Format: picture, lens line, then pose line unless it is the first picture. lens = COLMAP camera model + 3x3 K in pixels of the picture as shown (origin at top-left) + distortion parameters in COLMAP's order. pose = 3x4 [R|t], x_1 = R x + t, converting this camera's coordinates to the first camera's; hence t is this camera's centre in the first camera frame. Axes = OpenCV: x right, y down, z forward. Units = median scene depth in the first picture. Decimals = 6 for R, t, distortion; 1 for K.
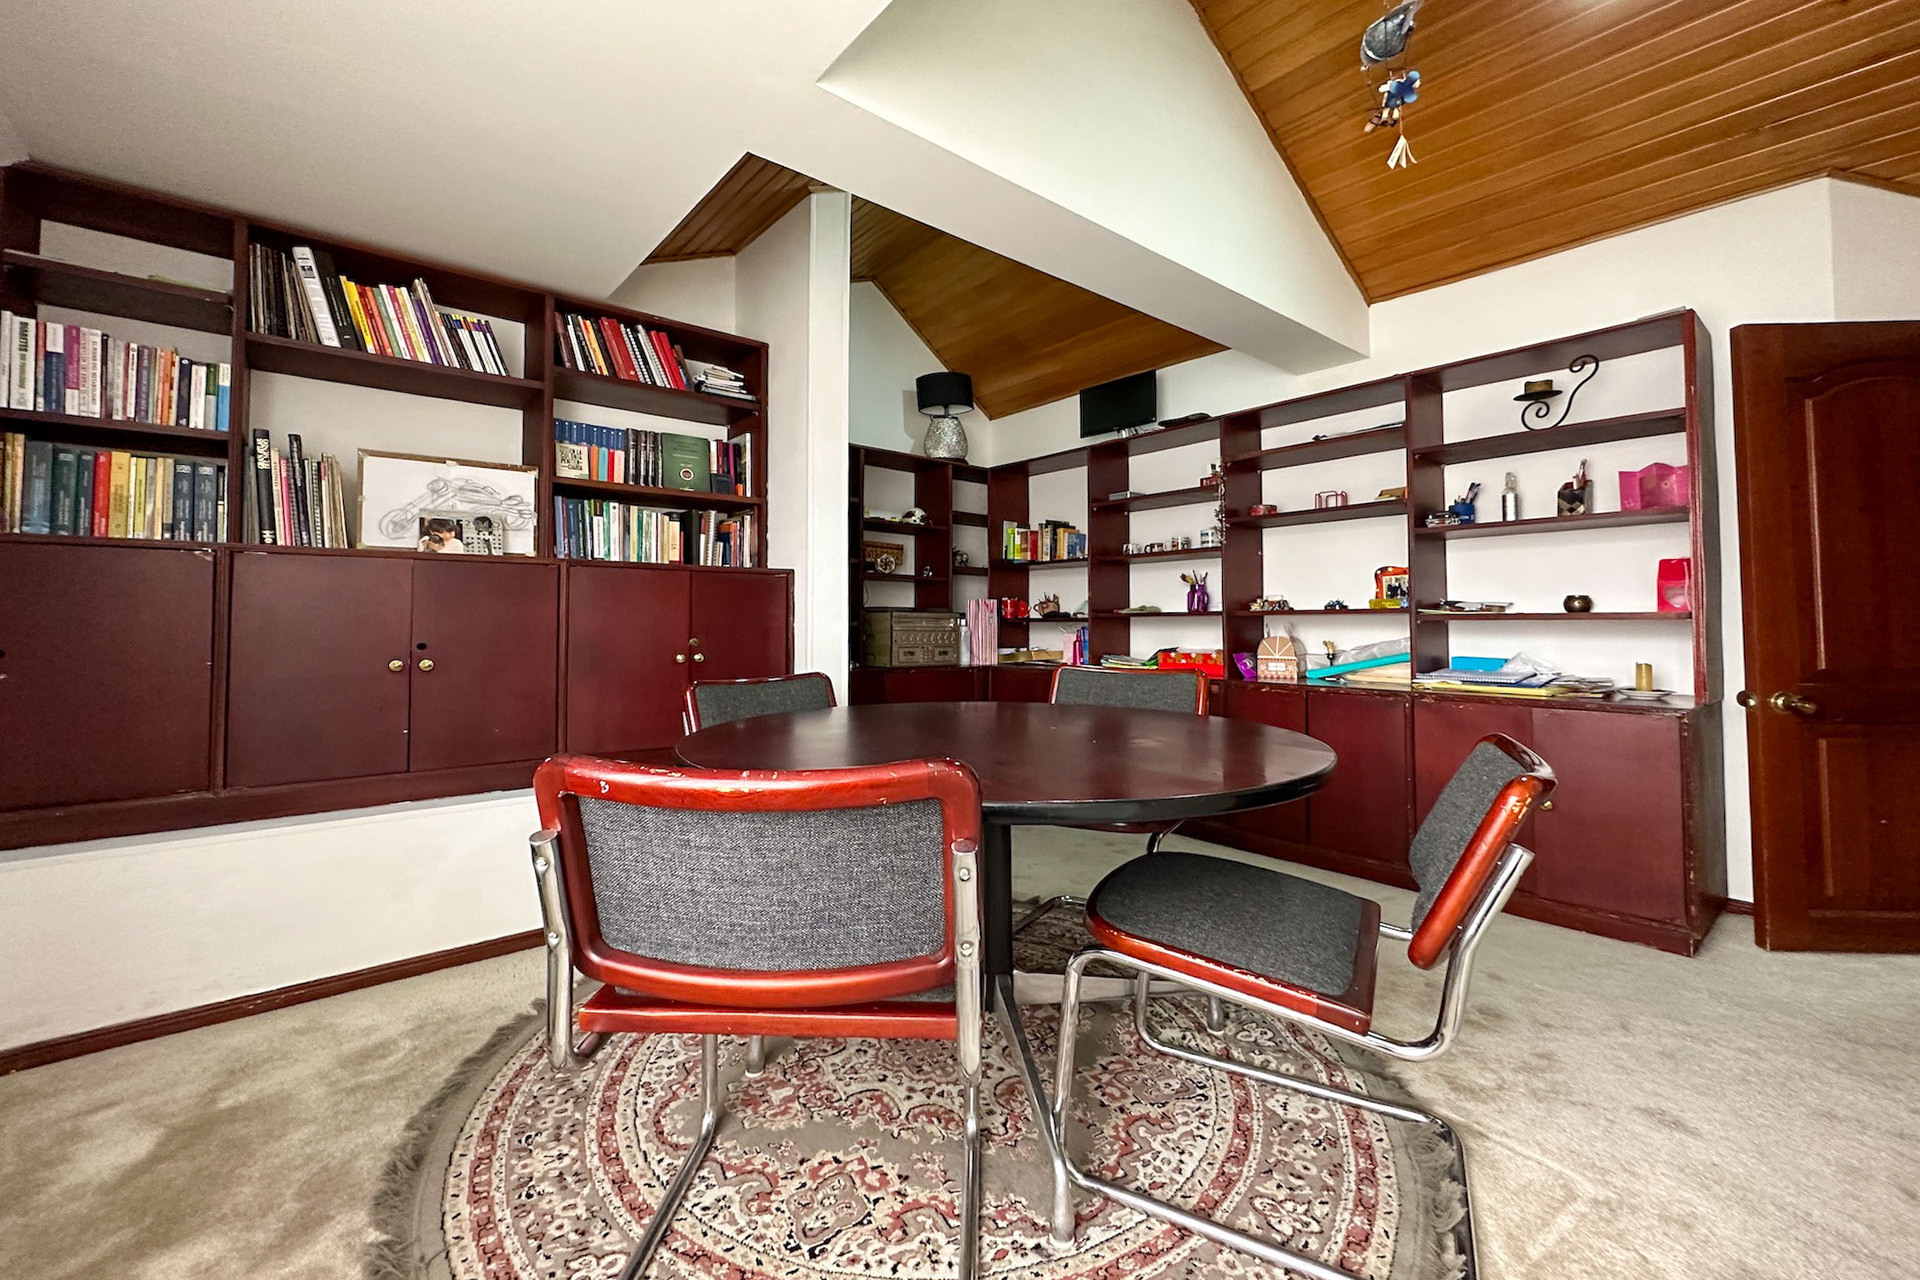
lens RADIAL K [[788.2, 0, 953.6], [0, 788.2, 593.2], [0, 0, 1]] dist [0.000309, -0.000044]
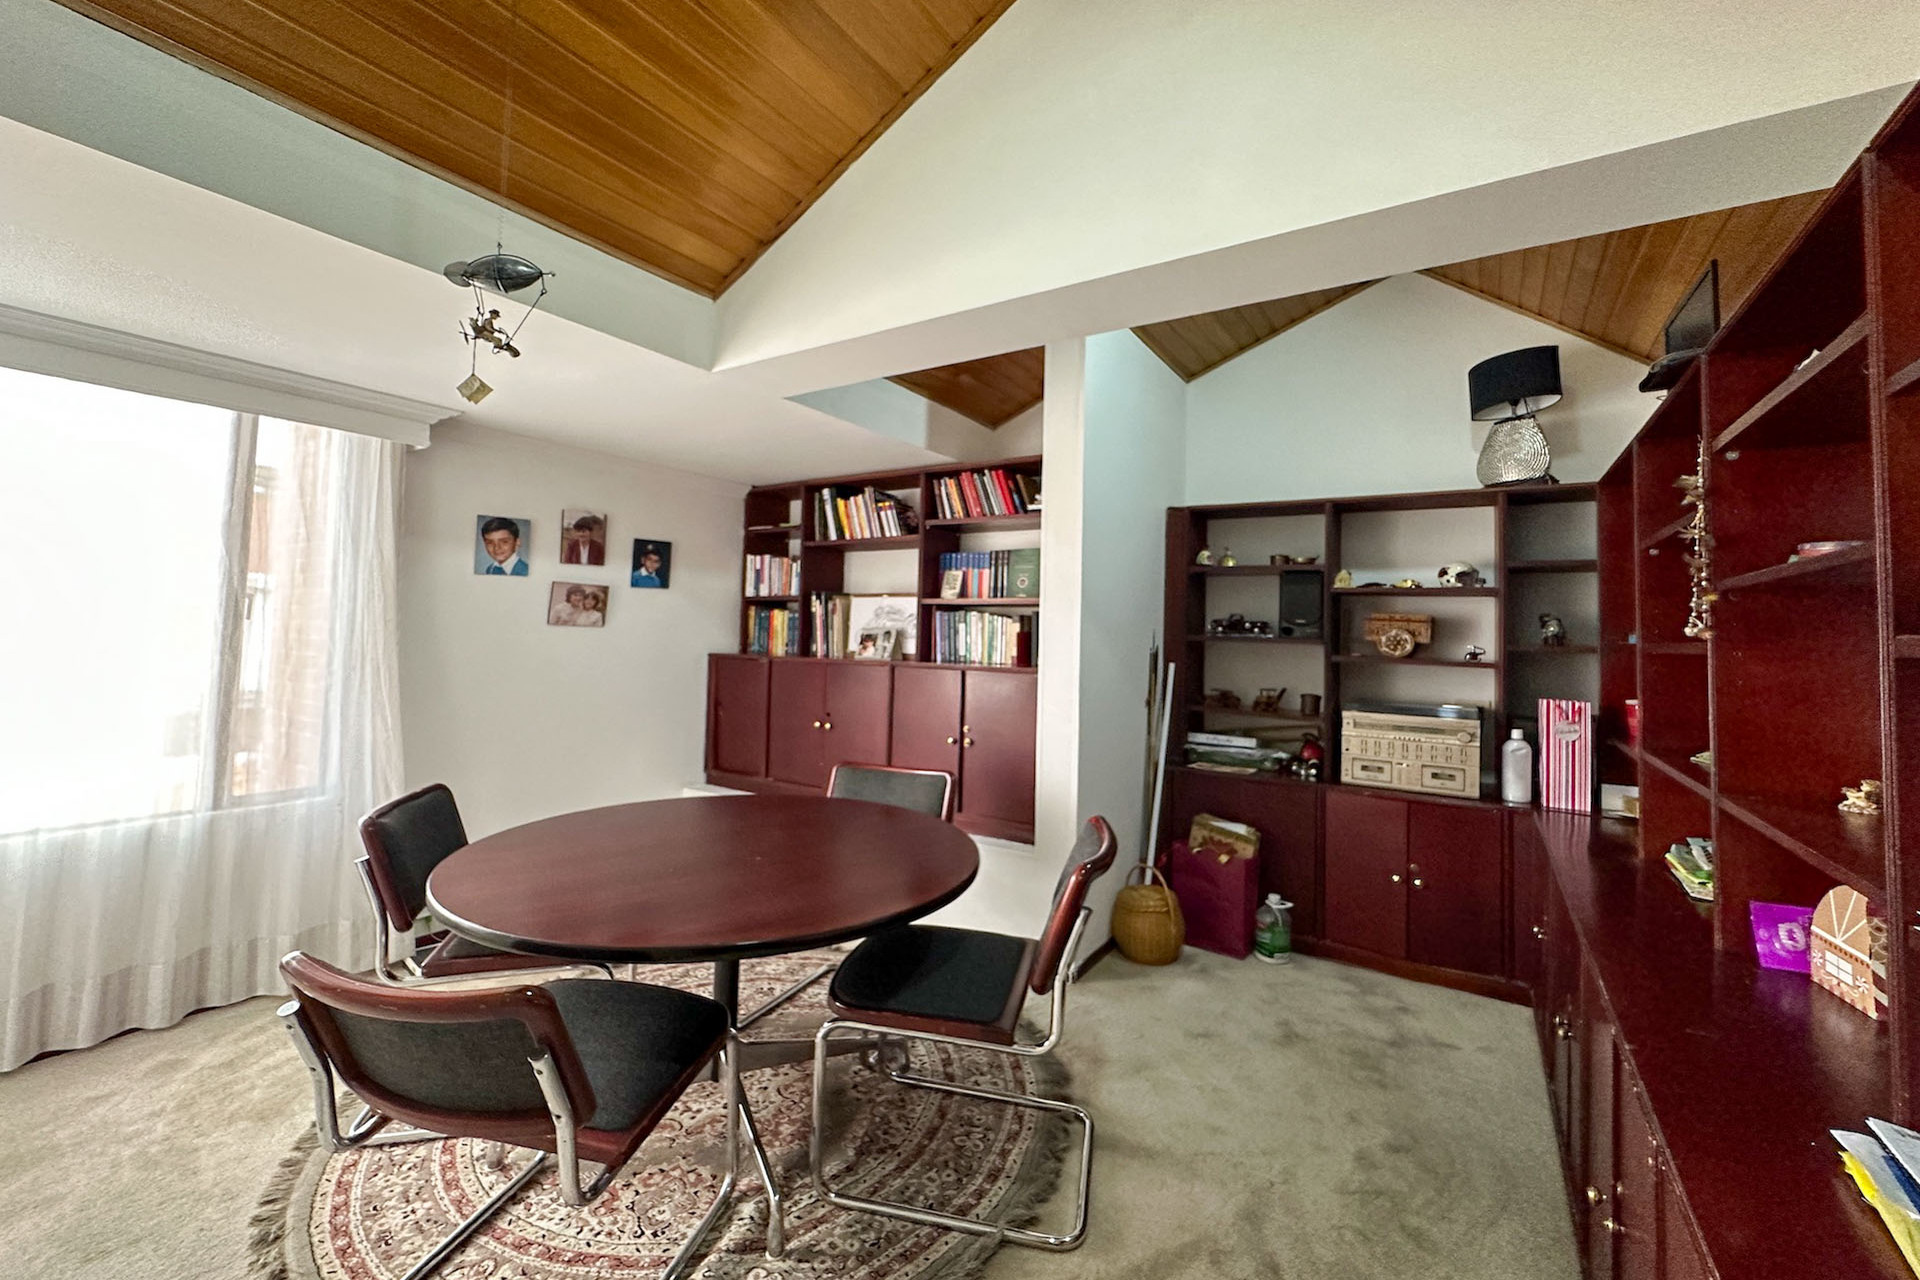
lens RADIAL K [[787.9, 0, 949.0], [0, 787.9, 598.6], [0, 0, 1]] dist [-0.001718, -0.000176]
pose [[0.288342, -0.028234, -0.957111, 0.919724], [0.015300, 0.999573, -0.024877, -0.120912], [0.957405, -0.007471, 0.288651, 0.679455]]
